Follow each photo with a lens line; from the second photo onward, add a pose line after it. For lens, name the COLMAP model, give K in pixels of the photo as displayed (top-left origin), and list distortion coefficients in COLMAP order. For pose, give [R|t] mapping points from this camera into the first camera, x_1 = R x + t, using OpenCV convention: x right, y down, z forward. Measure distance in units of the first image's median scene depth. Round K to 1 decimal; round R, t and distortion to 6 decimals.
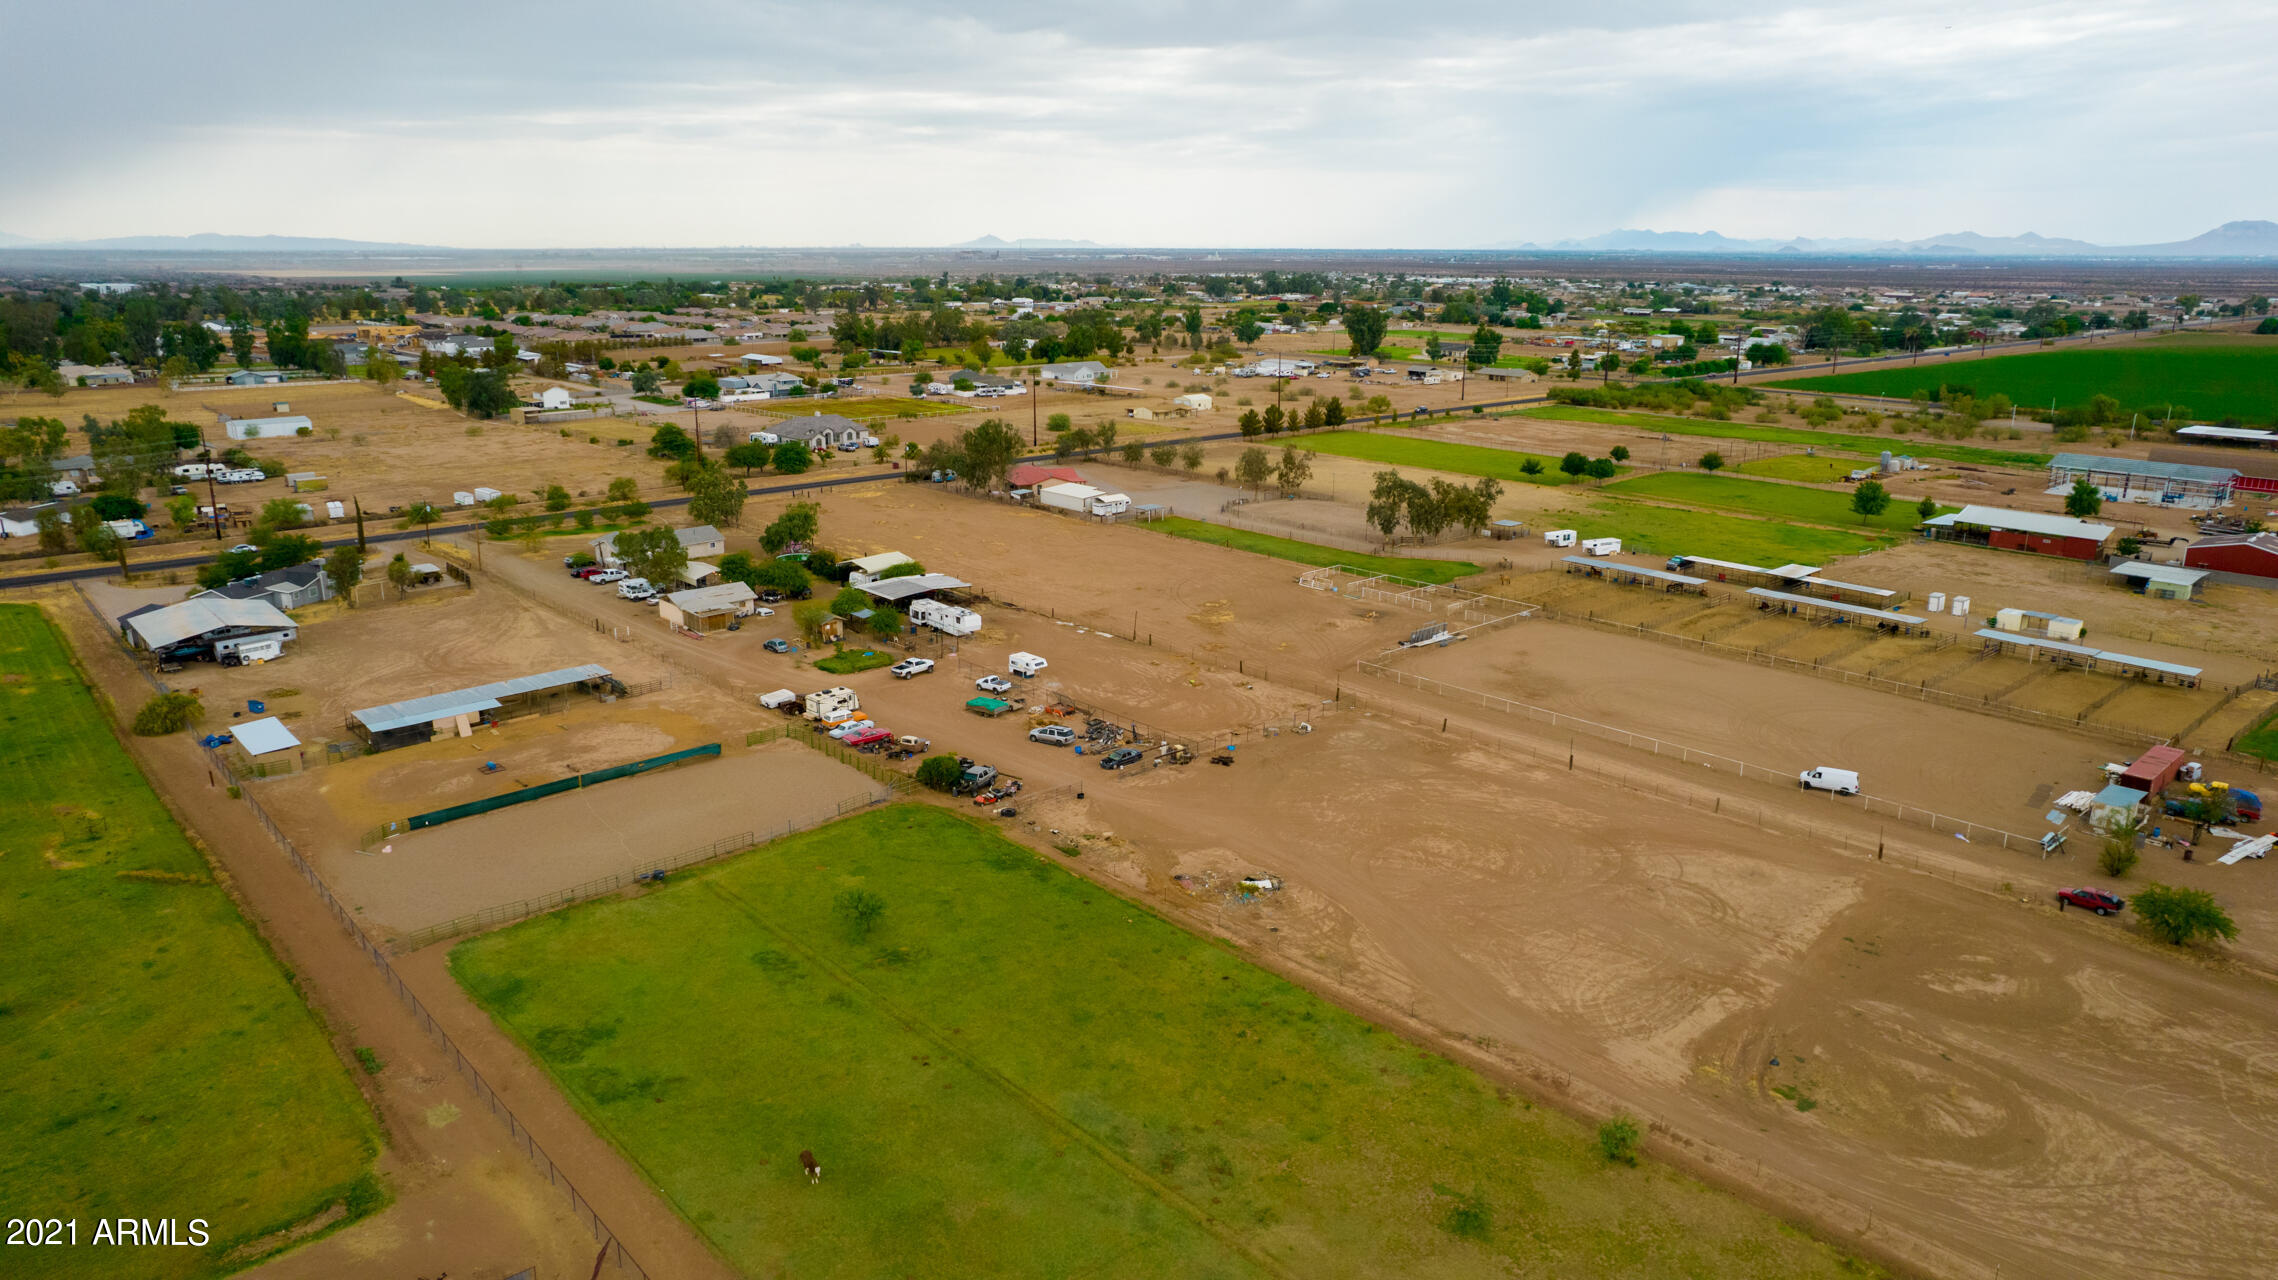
lens RADIAL K [[1471.8, 0, 1156.0], [0, 1471.8, 608.5], [0, 0, 1]] dist [-0.076514, 0.066376]
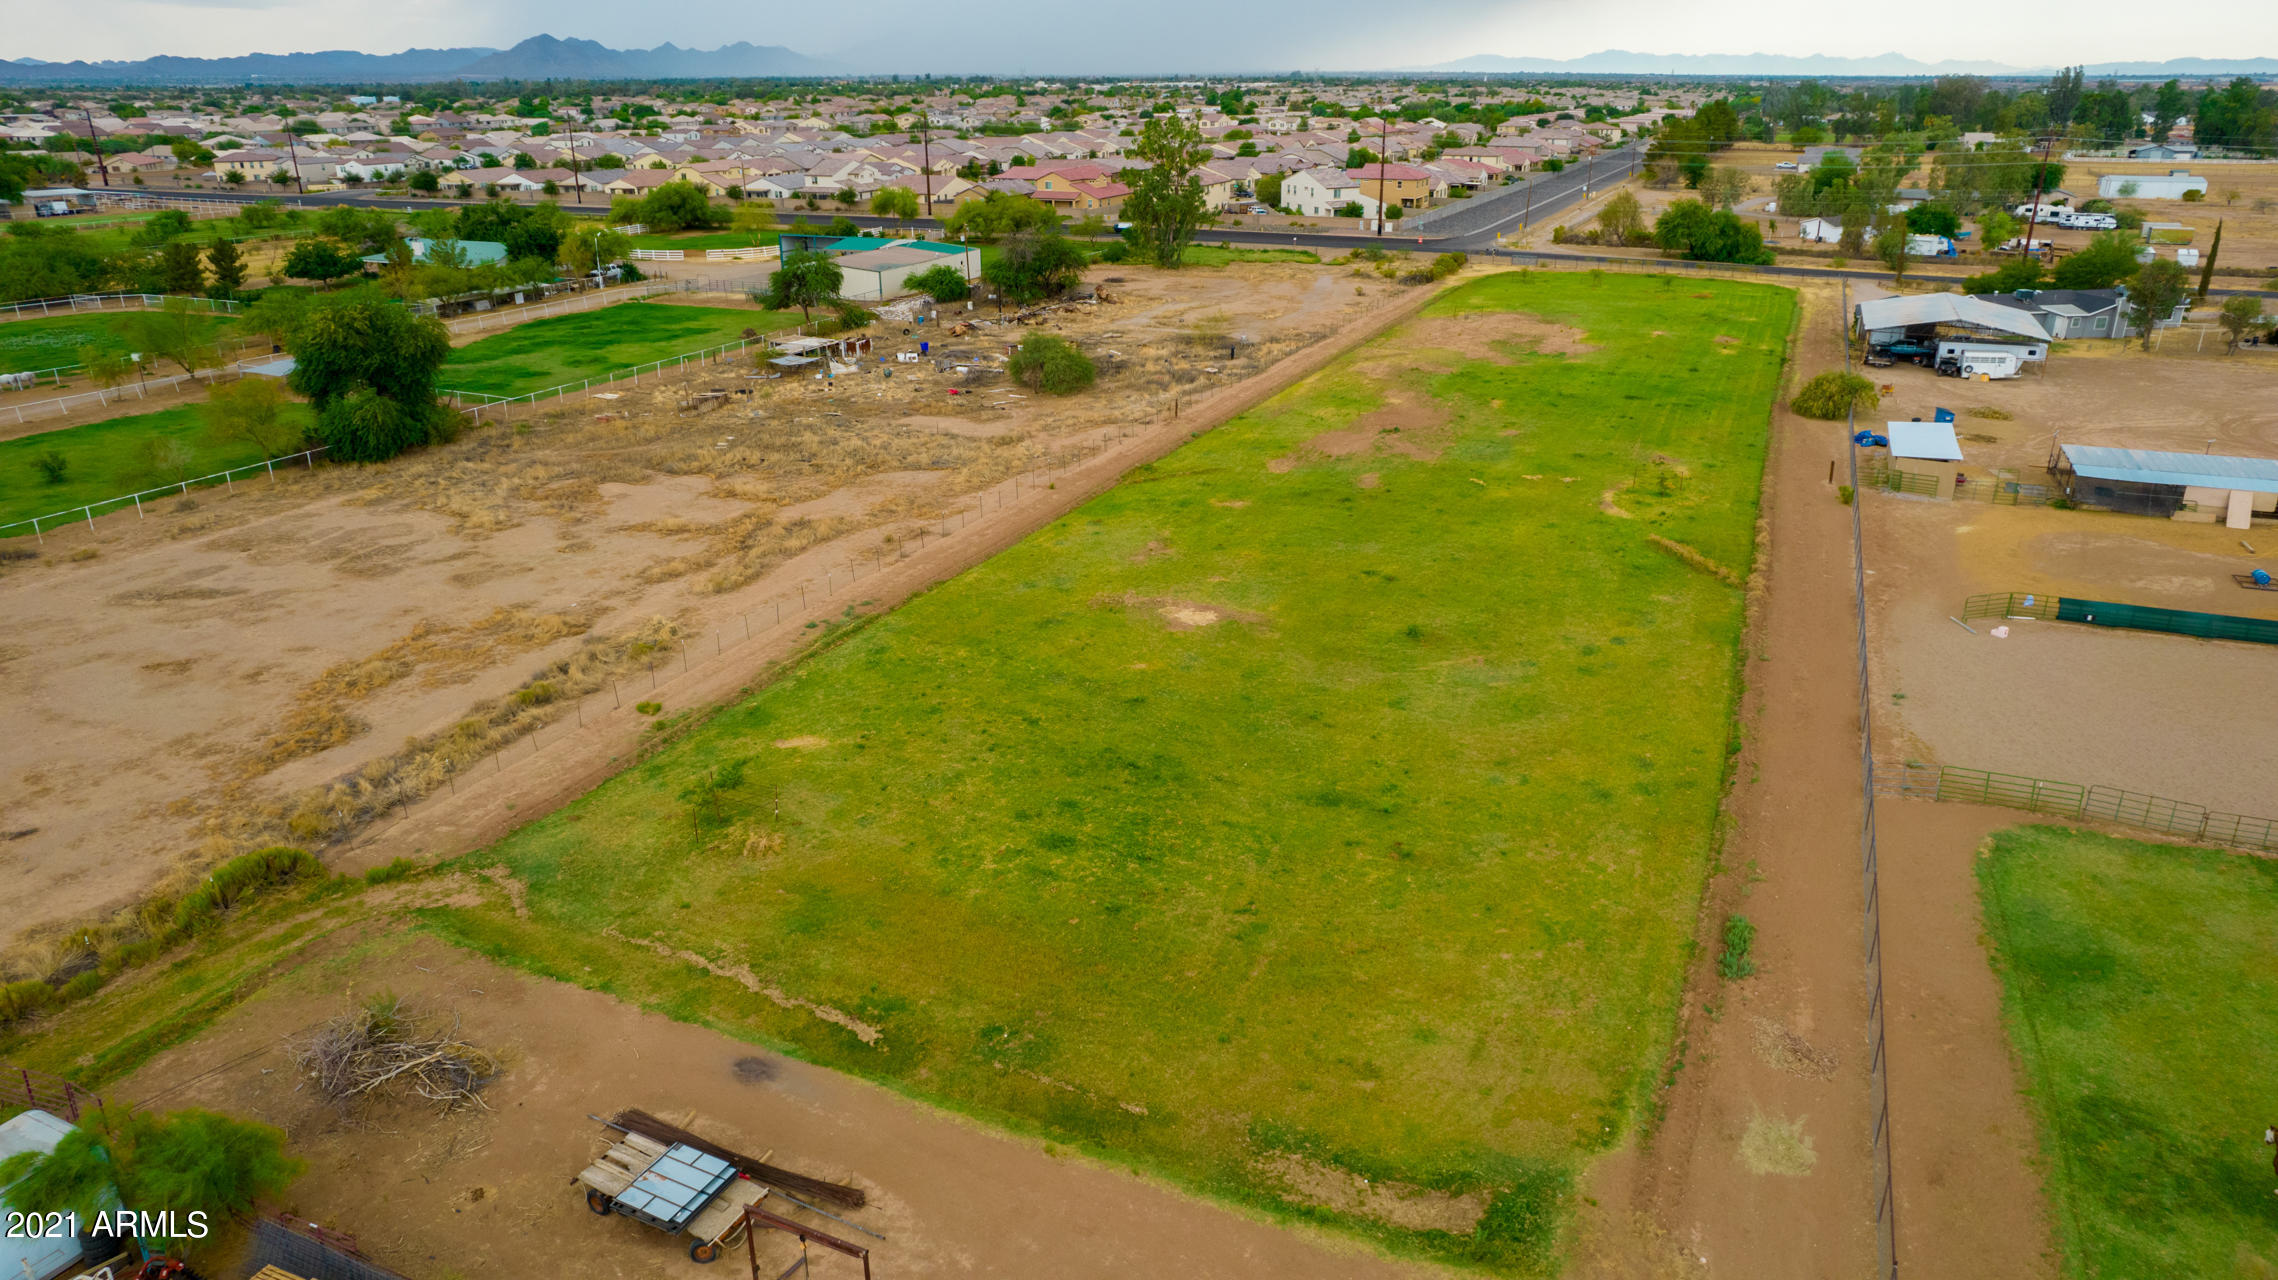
lens RADIAL K [[1471.8, 0, 1113.5], [0, 1471.8, 621.3], [0, 0, 1]] dist [-0.076514, 0.066376]
pose [[0.388982, 0.325768, -0.861724, -0.129182], [-0.214885, 0.941673, 0.258993, 0.067649], [0.895834, 0.084428, 0.436296, 0.323103]]
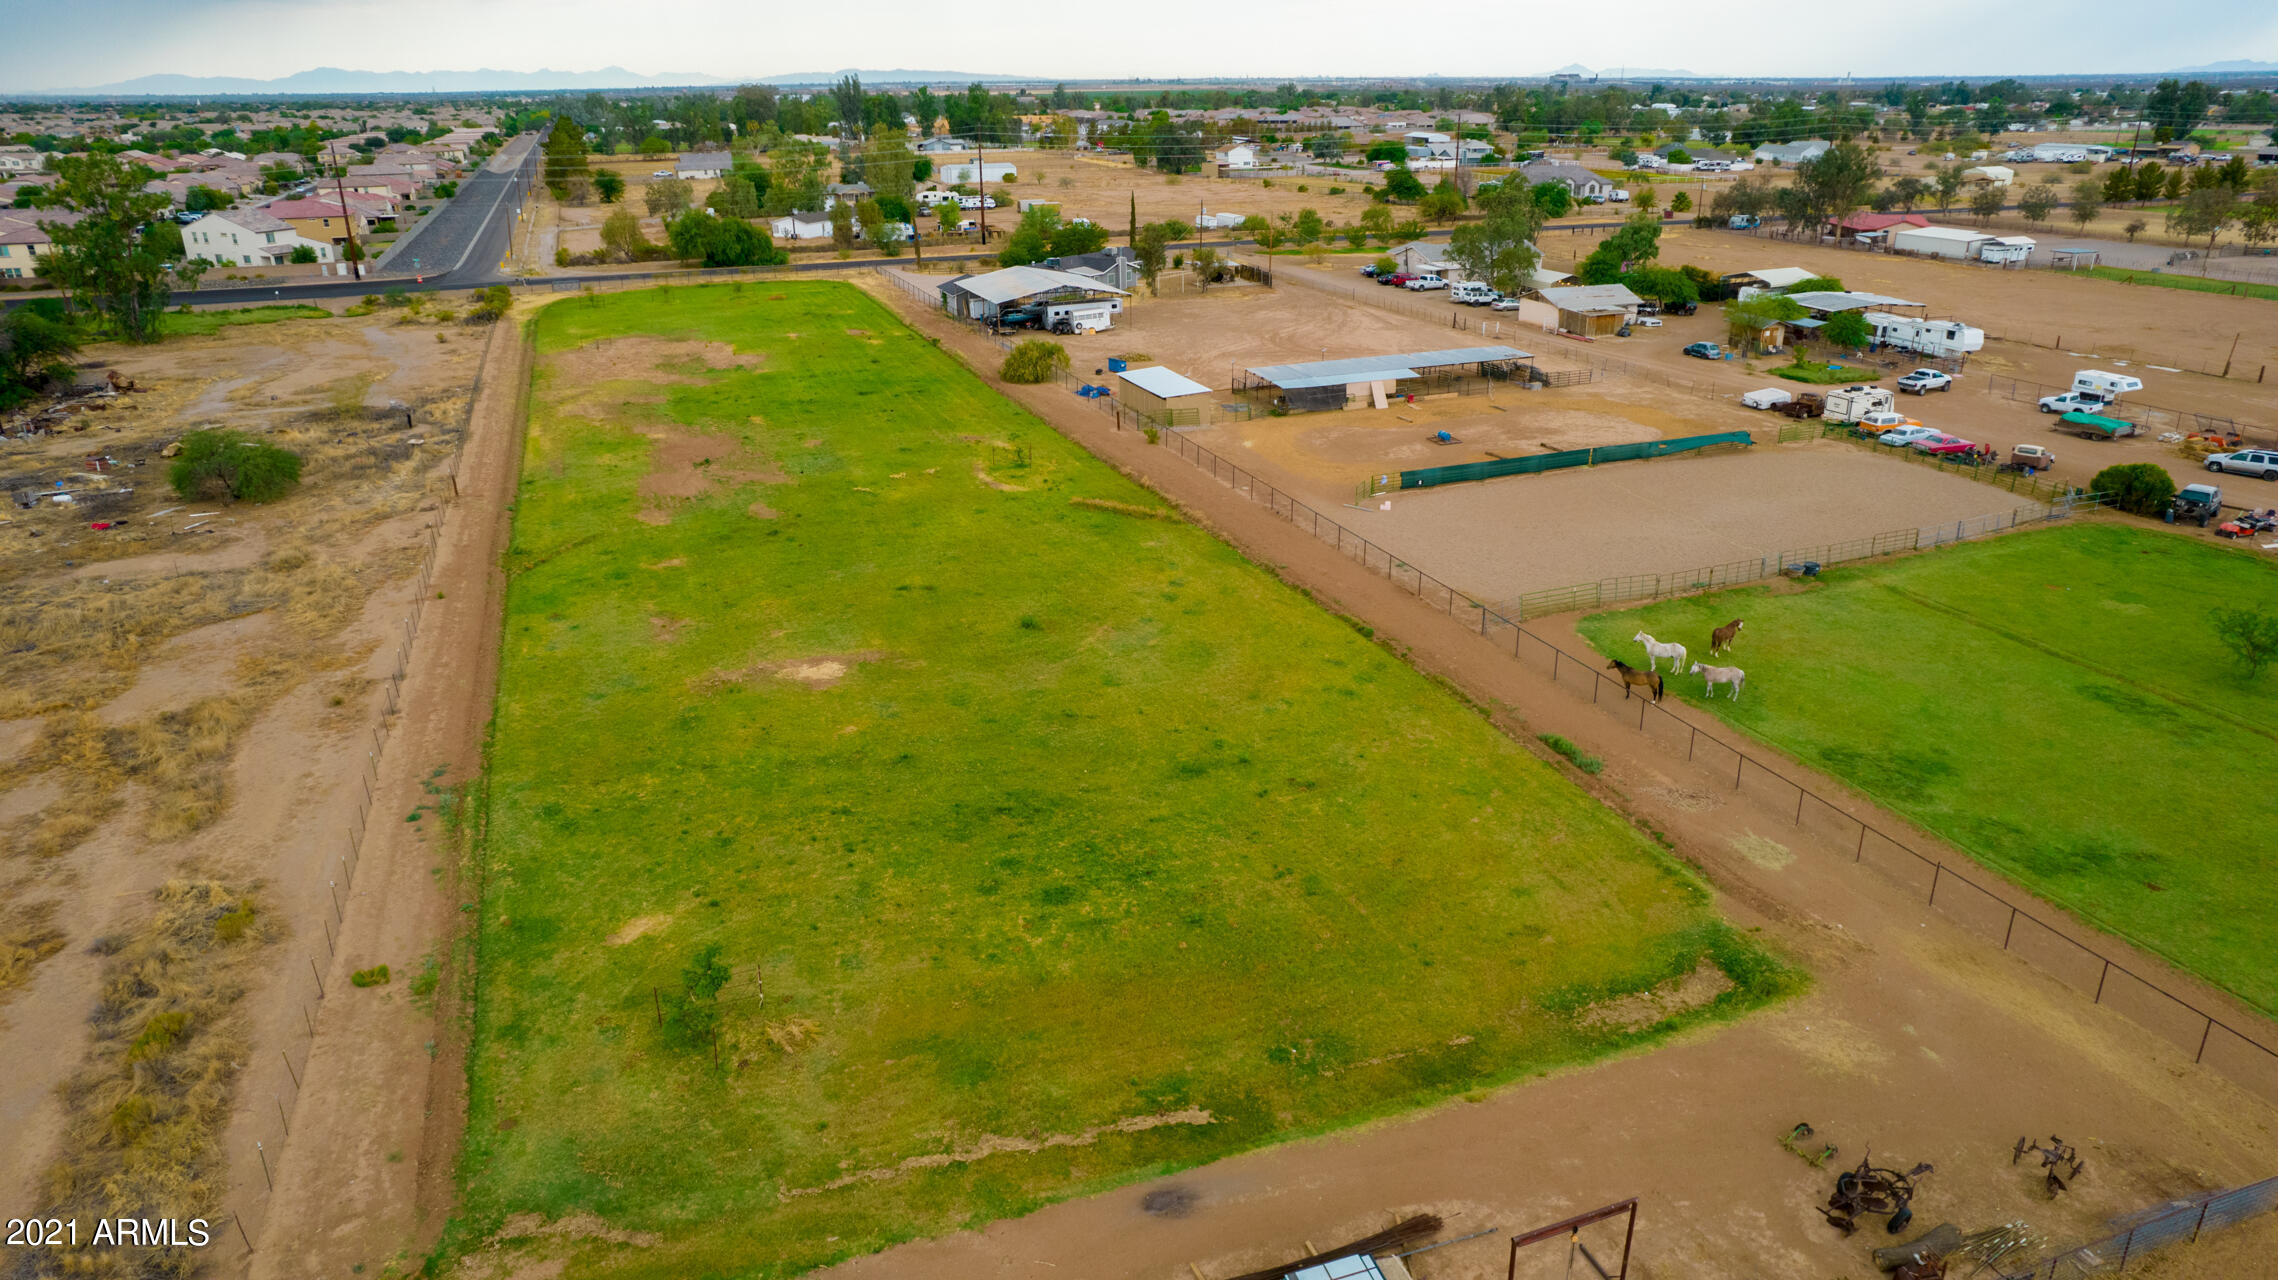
lens RADIAL K [[1471.8, 0, 1171.7], [0, 1471.8, 624.0], [0, 0, 1]] dist [-0.076514, 0.066376]
pose [[0.932050, 0.121084, -0.341498, -0.280860], [-0.078686, 0.987657, 0.135433, 0.101453], [0.353682, -0.099359, 0.930074, 0.182662]]
